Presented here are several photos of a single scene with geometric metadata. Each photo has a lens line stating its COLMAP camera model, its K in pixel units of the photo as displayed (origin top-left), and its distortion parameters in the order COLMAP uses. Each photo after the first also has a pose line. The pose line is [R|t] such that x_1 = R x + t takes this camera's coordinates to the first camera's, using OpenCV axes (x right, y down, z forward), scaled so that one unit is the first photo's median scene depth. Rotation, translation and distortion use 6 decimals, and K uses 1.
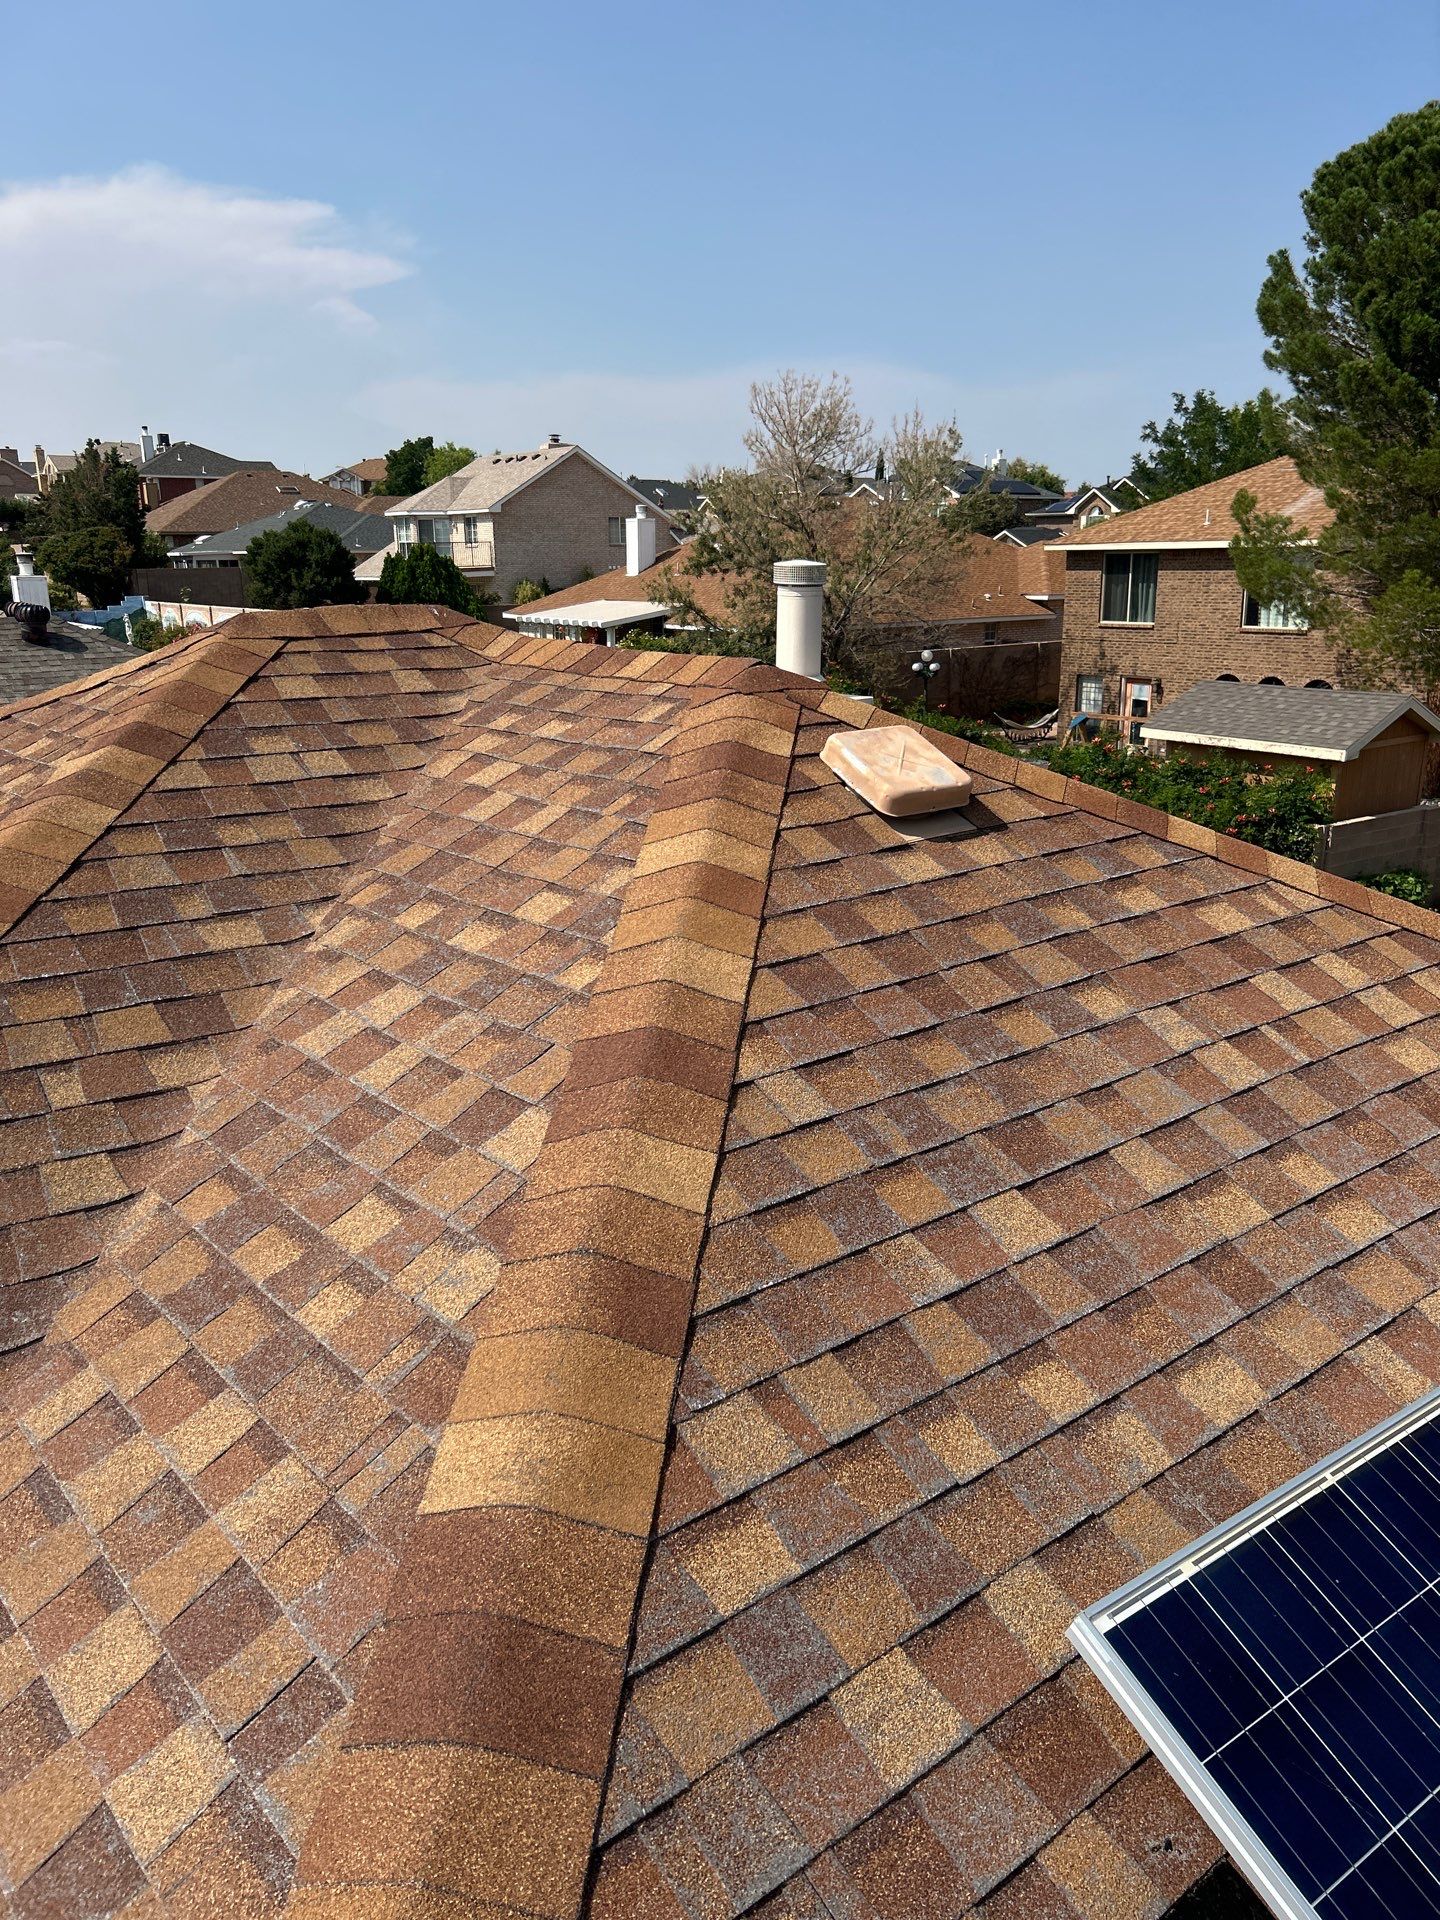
lens RADIAL K [[1448.1, 0, 715.7], [0, 1448.1, 953.6], [0, 0, 1]] dist [0.044595, -0.052487]
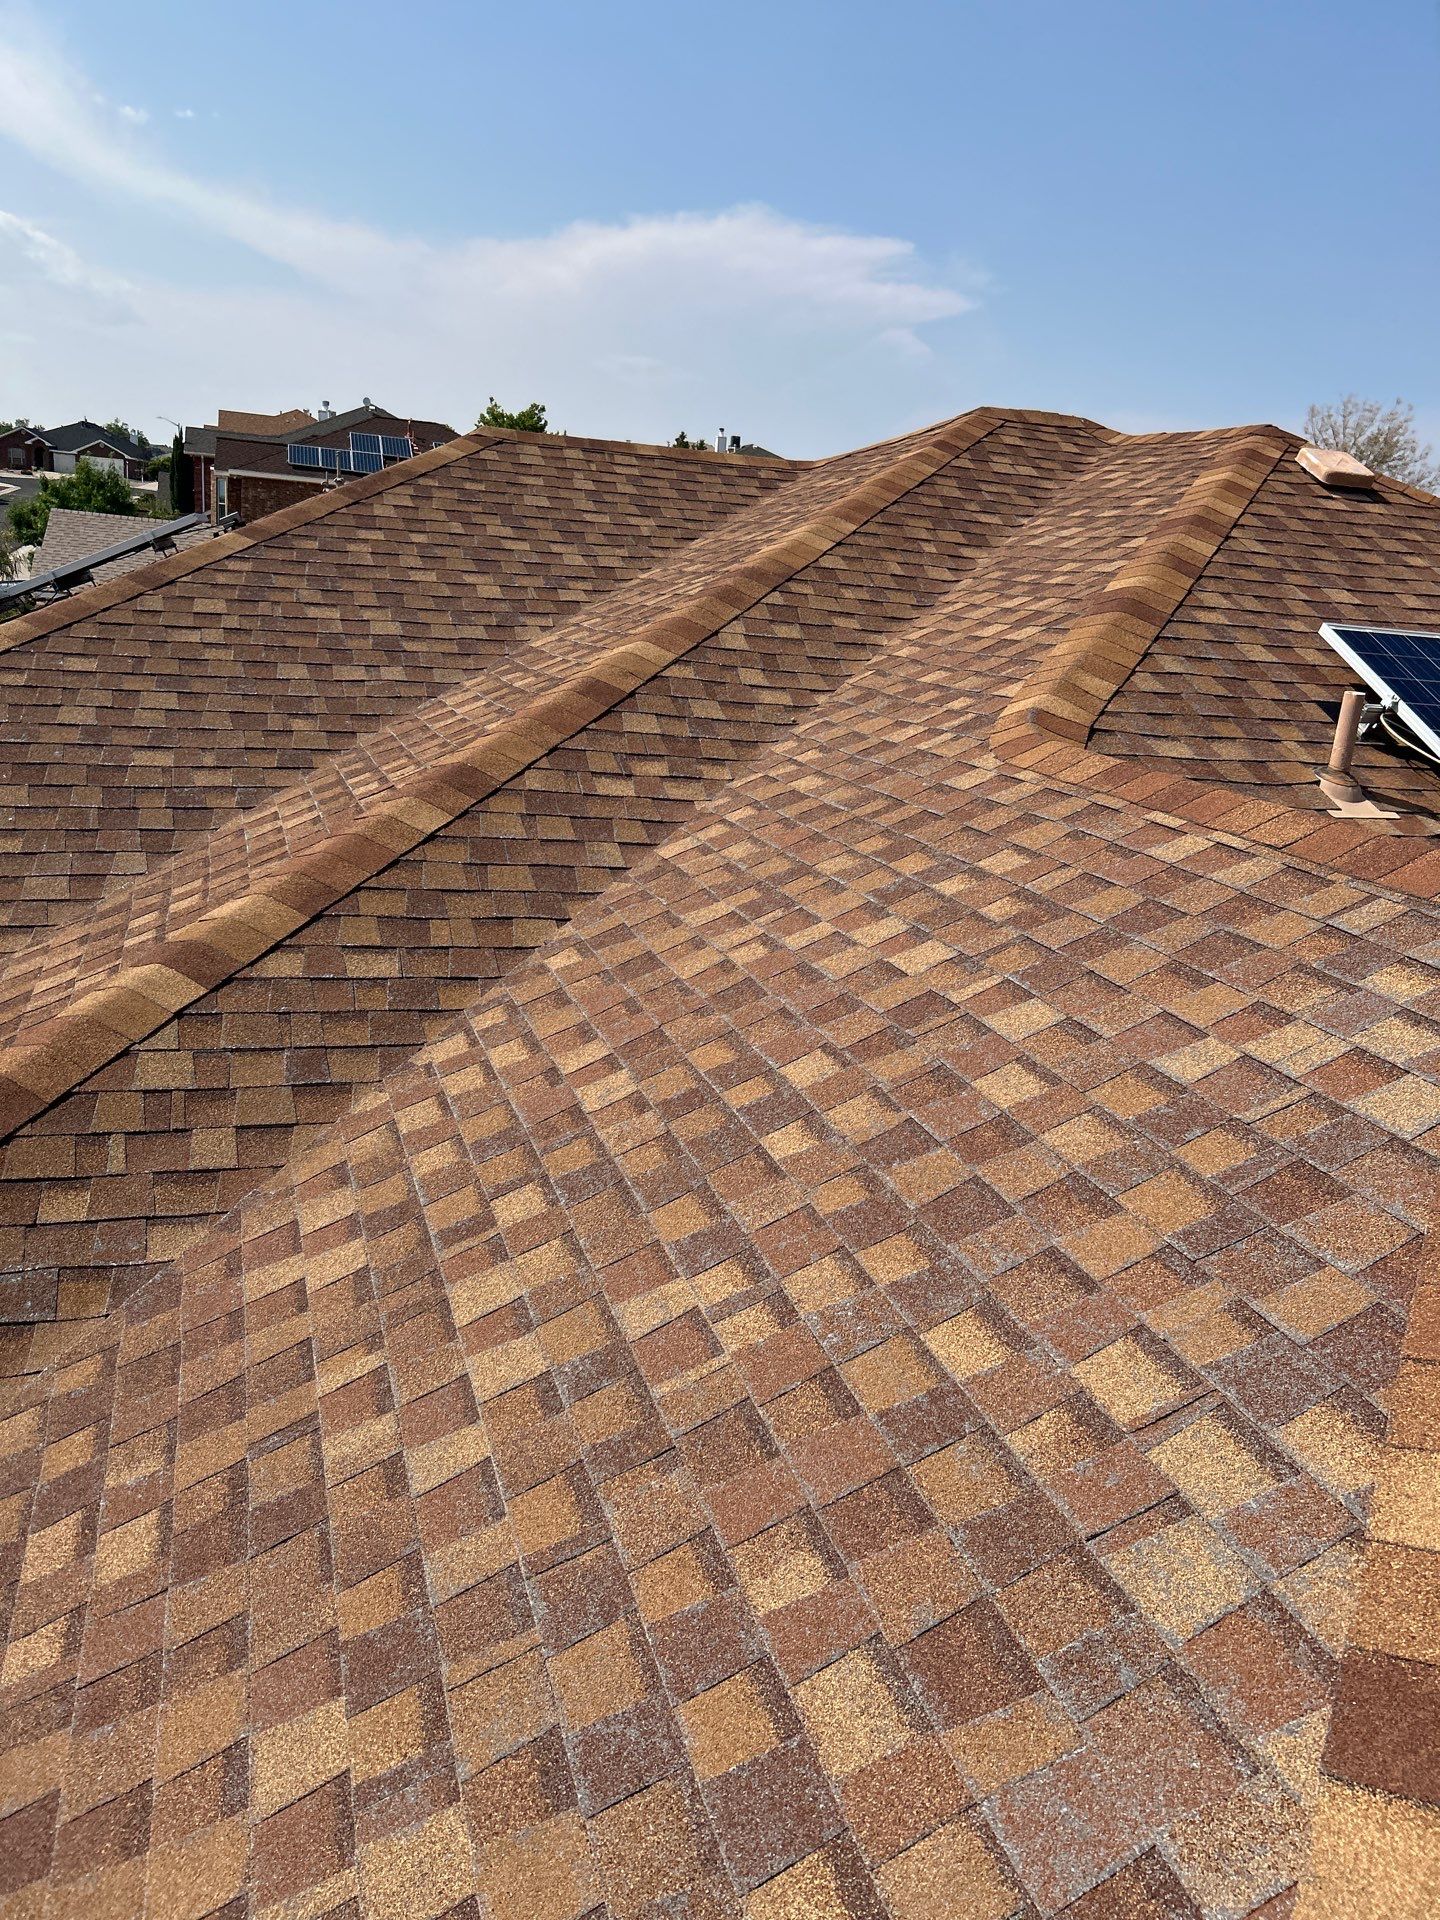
lens RADIAL K [[1448.1, 0, 694.0], [0, 1448.1, 951.5], [0, 0, 1]] dist [0.044595, -0.052487]
pose [[0.935022, 0.171130, -0.310561, 0.035937], [-0.178099, 0.983994, 0.006005, 0.604902], [0.306618, 0.049695, 0.950534, -1.023910]]
